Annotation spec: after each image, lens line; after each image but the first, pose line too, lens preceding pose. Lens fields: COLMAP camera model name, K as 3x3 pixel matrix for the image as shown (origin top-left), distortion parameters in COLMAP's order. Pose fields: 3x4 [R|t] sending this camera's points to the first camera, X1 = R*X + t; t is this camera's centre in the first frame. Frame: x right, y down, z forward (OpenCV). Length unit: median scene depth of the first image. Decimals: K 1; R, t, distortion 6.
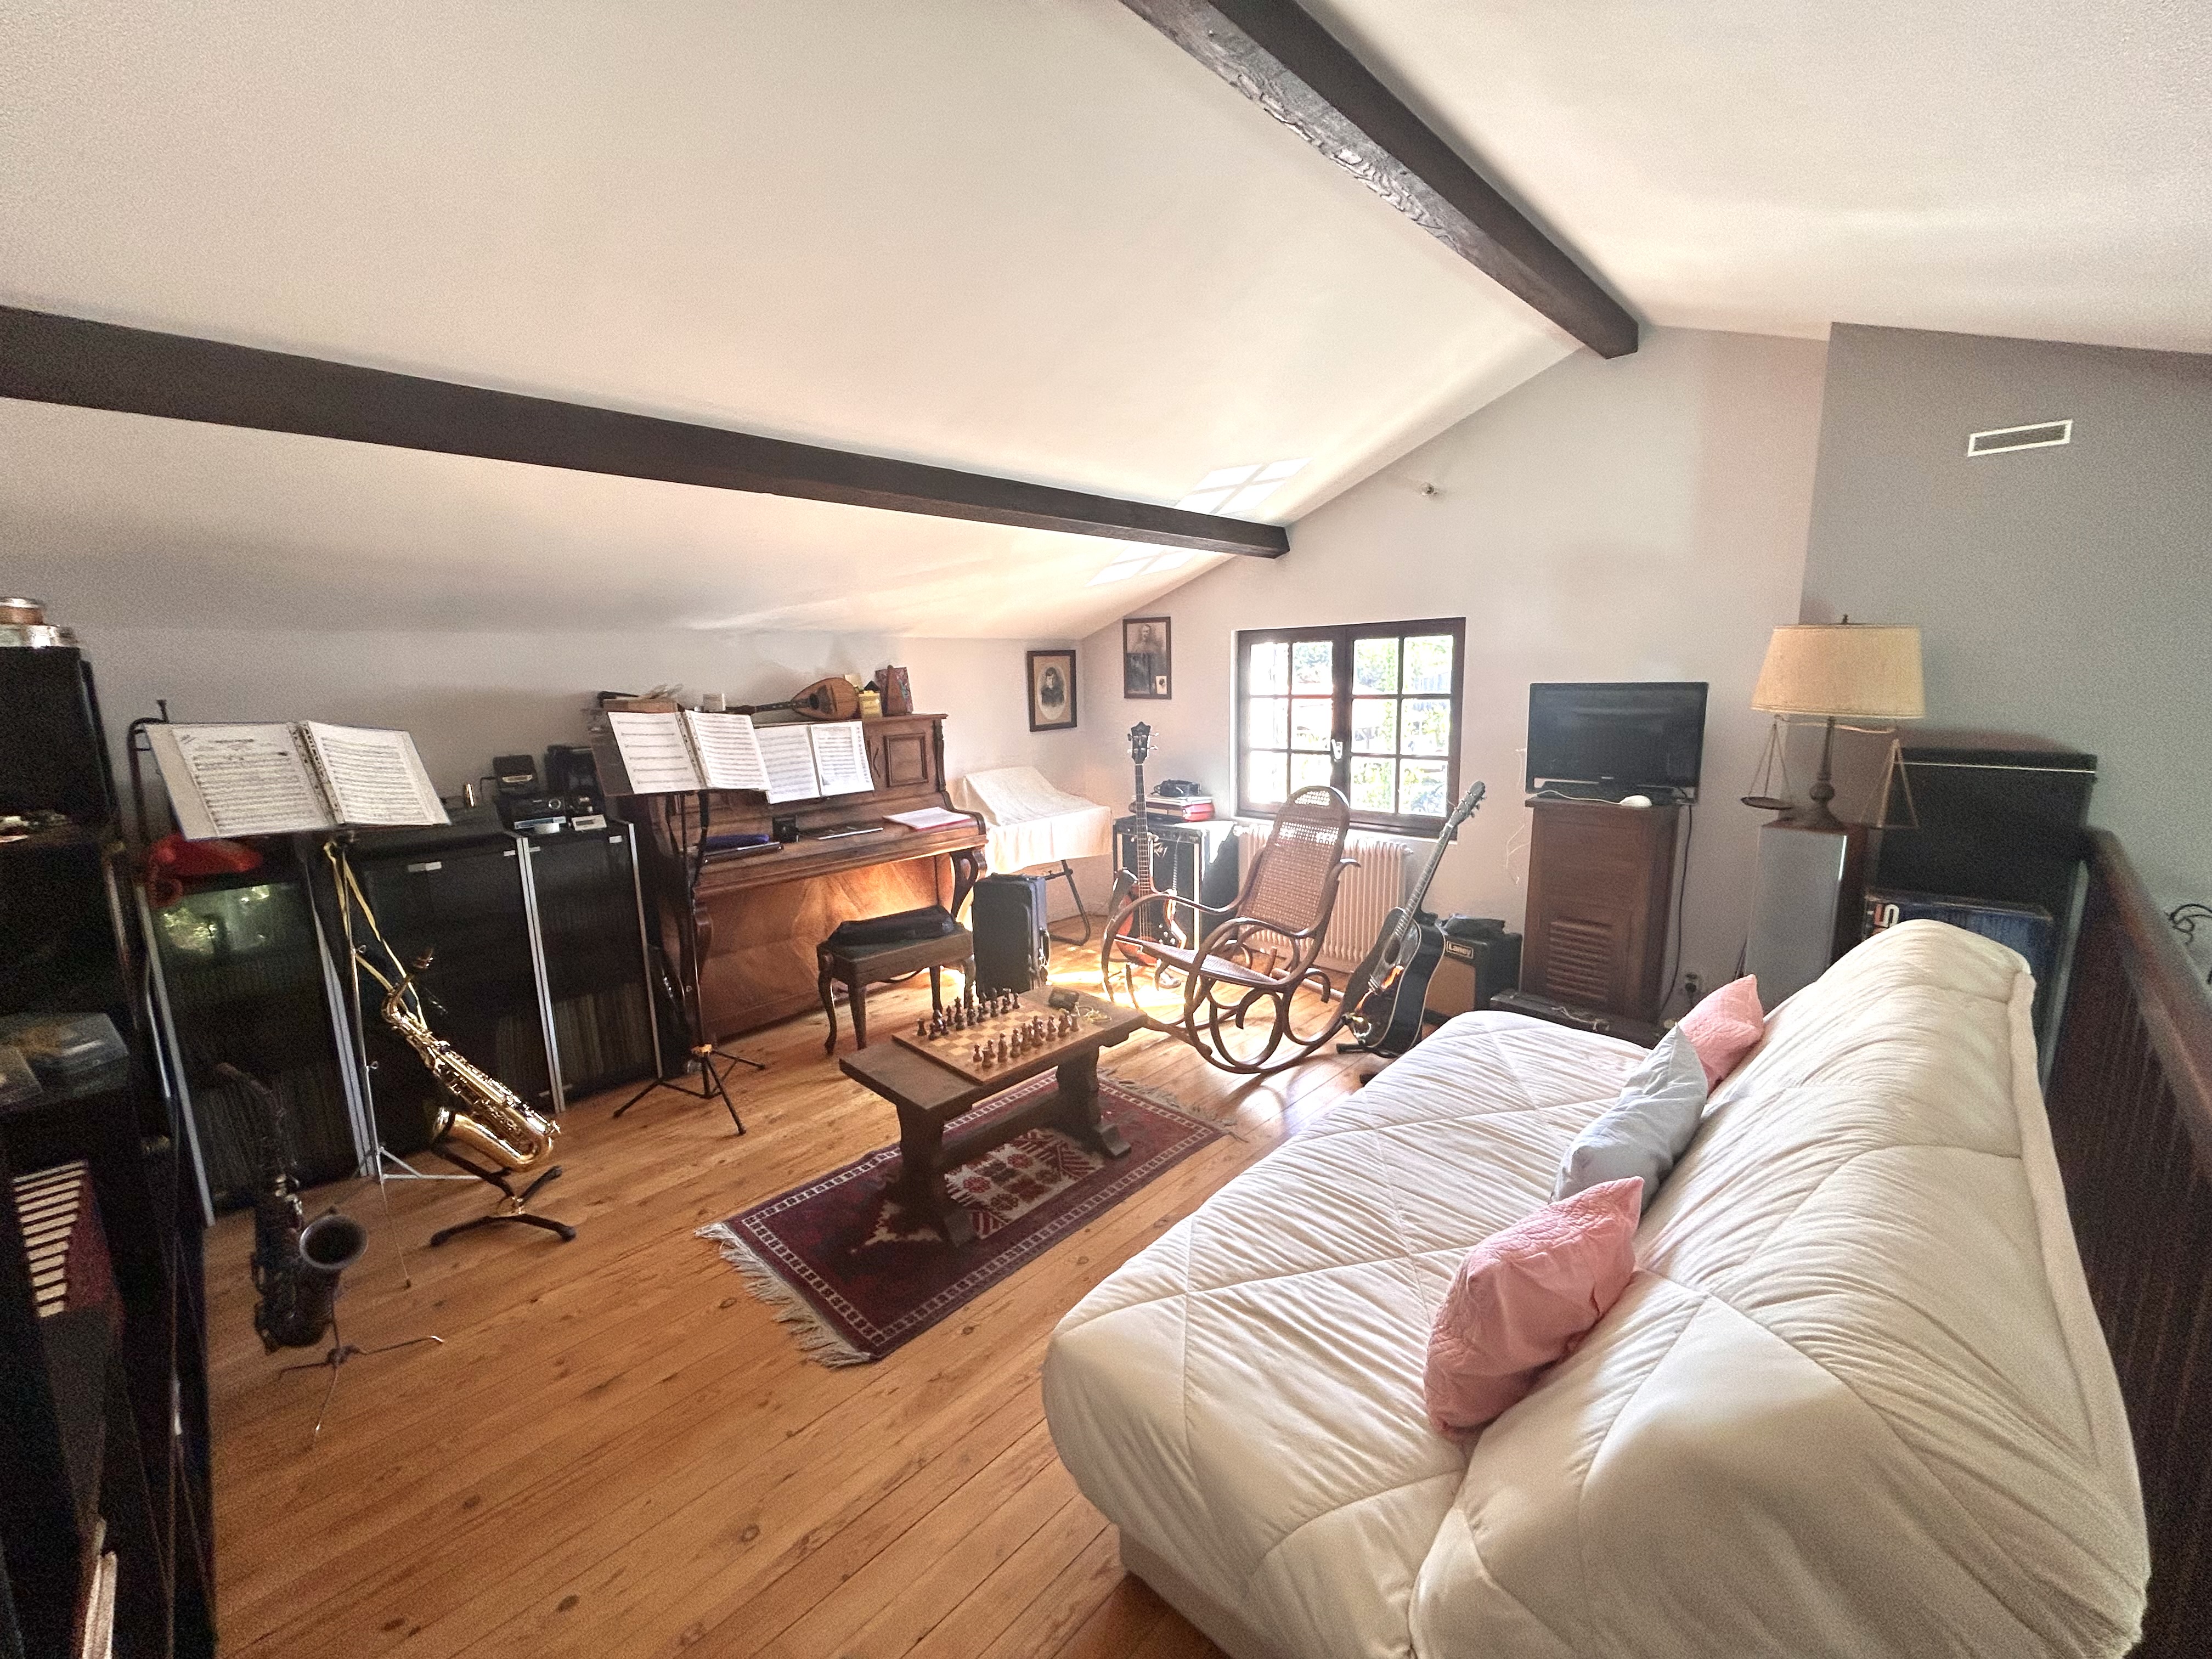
lens RADIAL K [[898.7, 0, 1103.9], [0, 898.7, 825.5], [0, 0, 1]] dist [-0.001600, 0.000280]
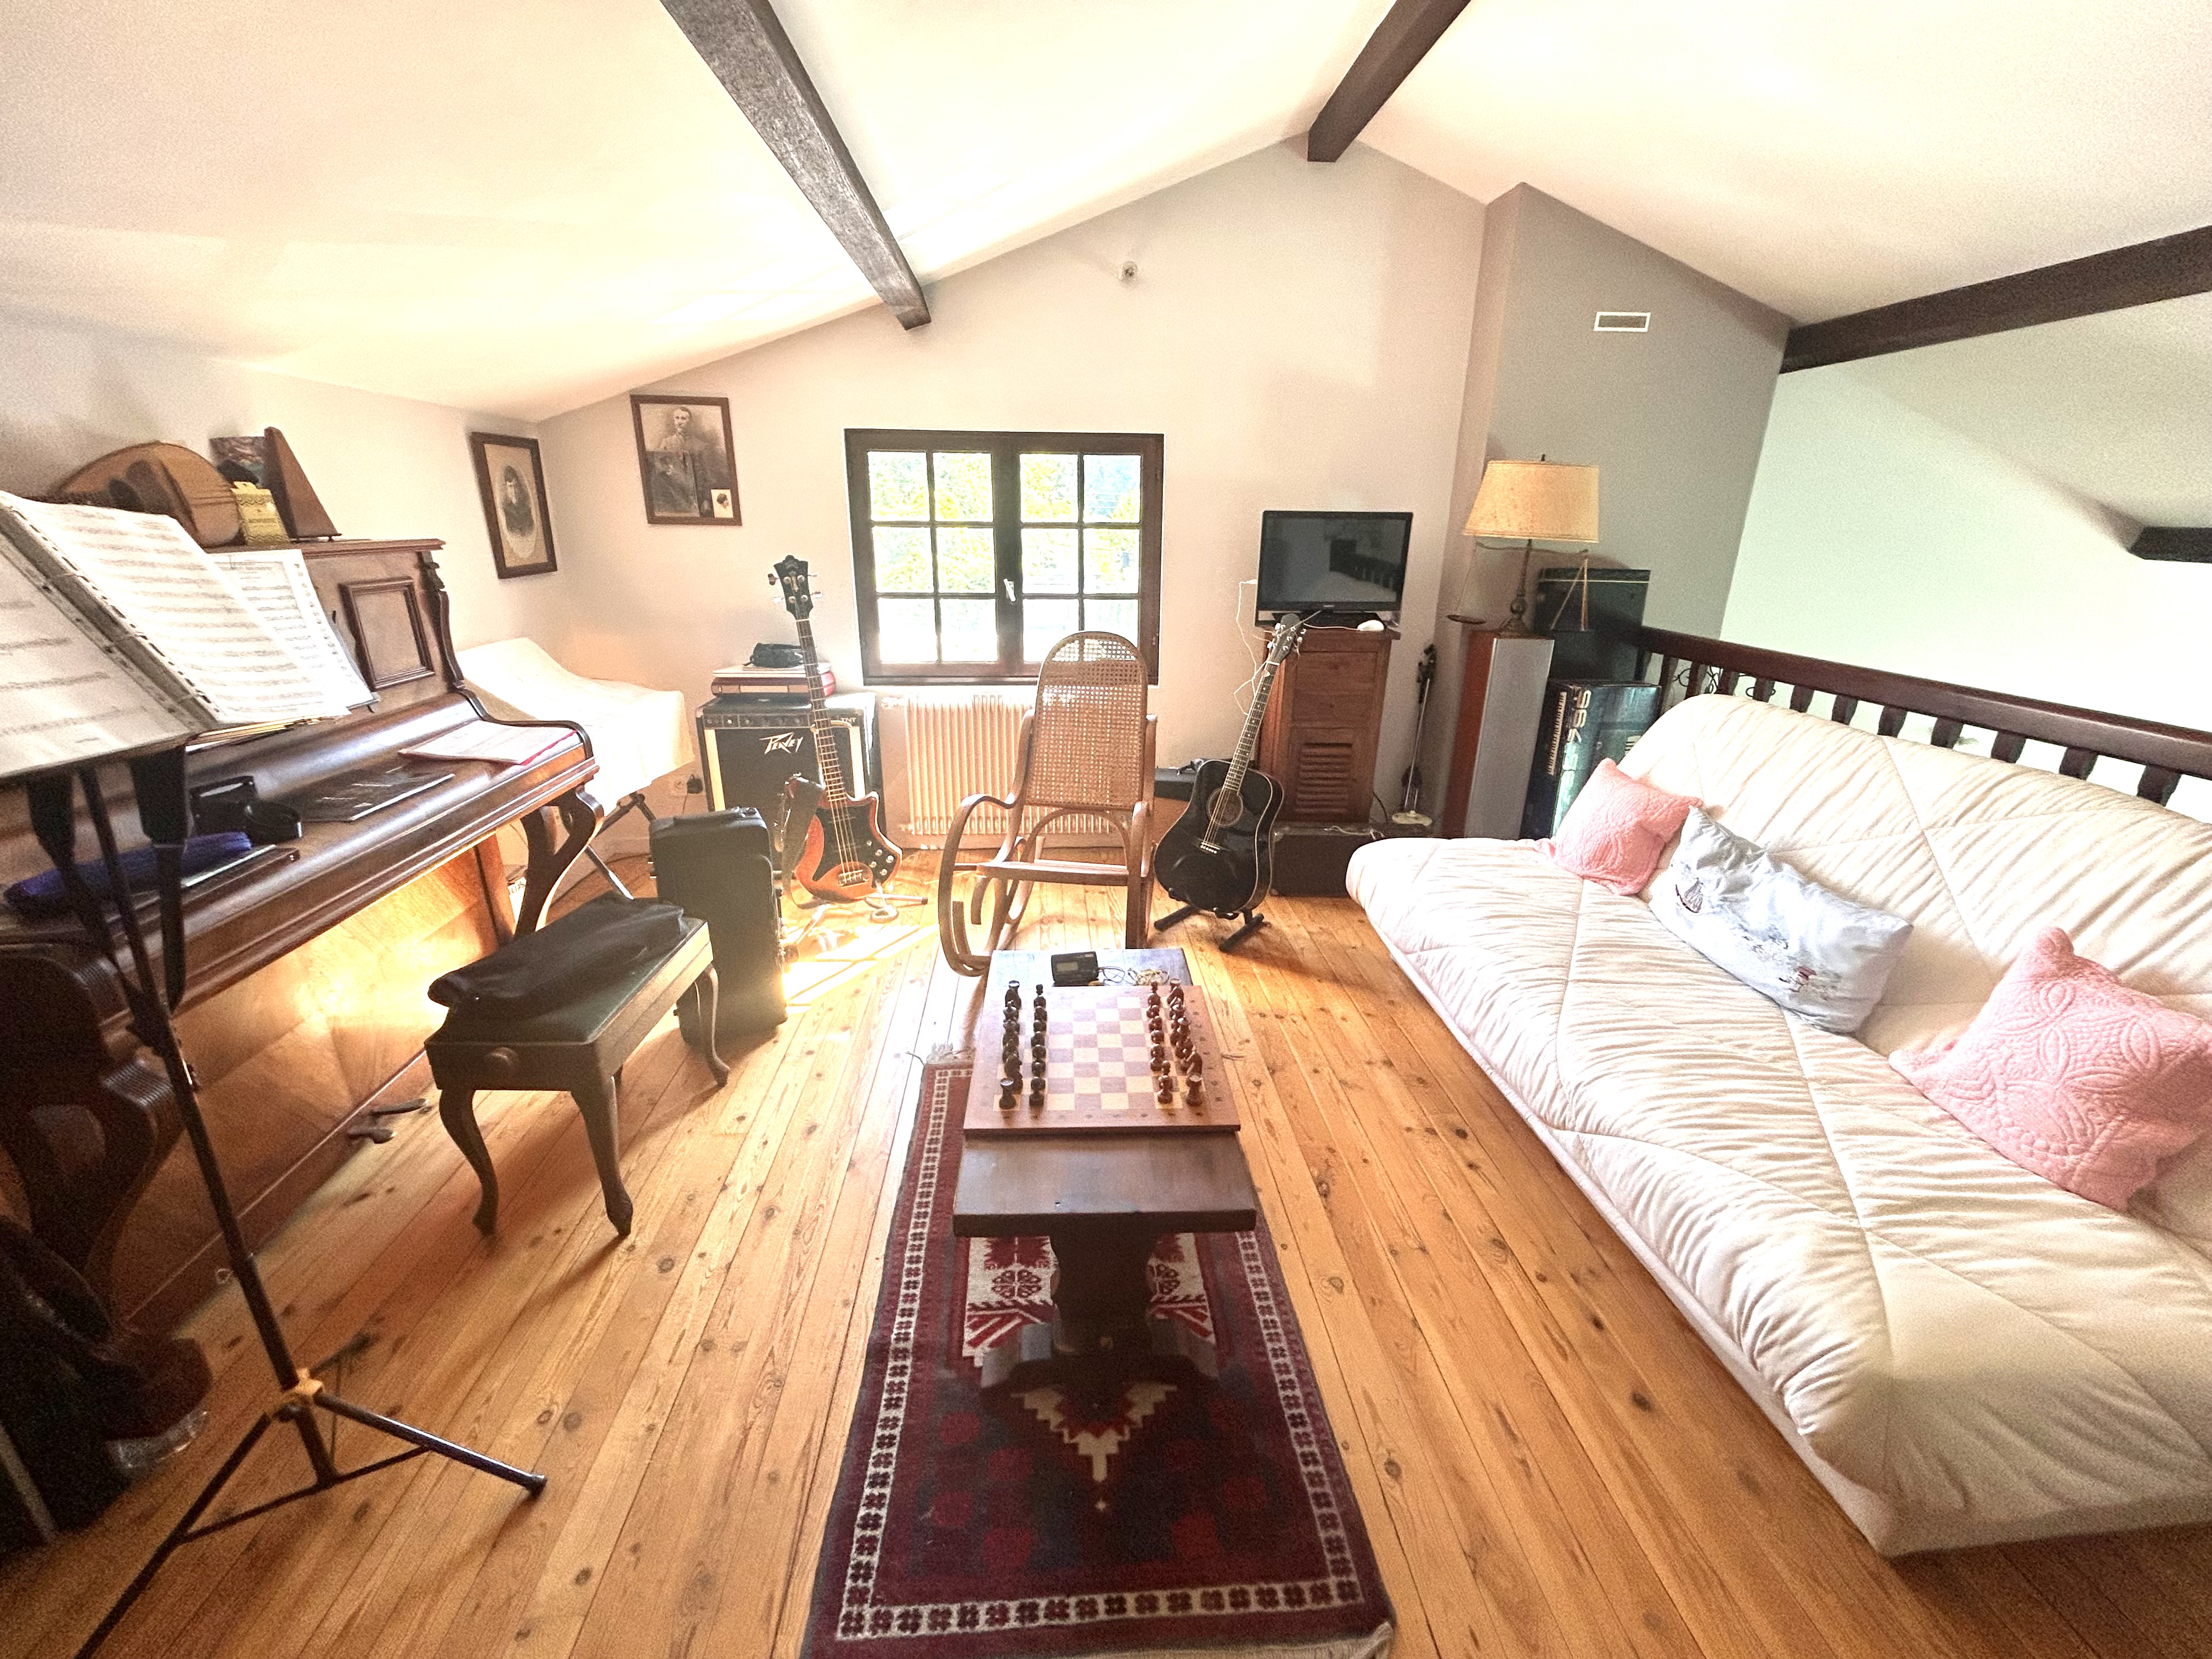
lens RADIAL K [[898.7, 0, 1103.9], [0, 898.7, 823.6], [0, 0, 1]] dist [-0.001600, 0.000280]
pose [[0.668541, -0.210508, 0.713260, -0.326458], [0.099249, 0.975777, 0.194960, -0.027396], [-0.737023, -0.059548, 0.673239, 0.361366]]
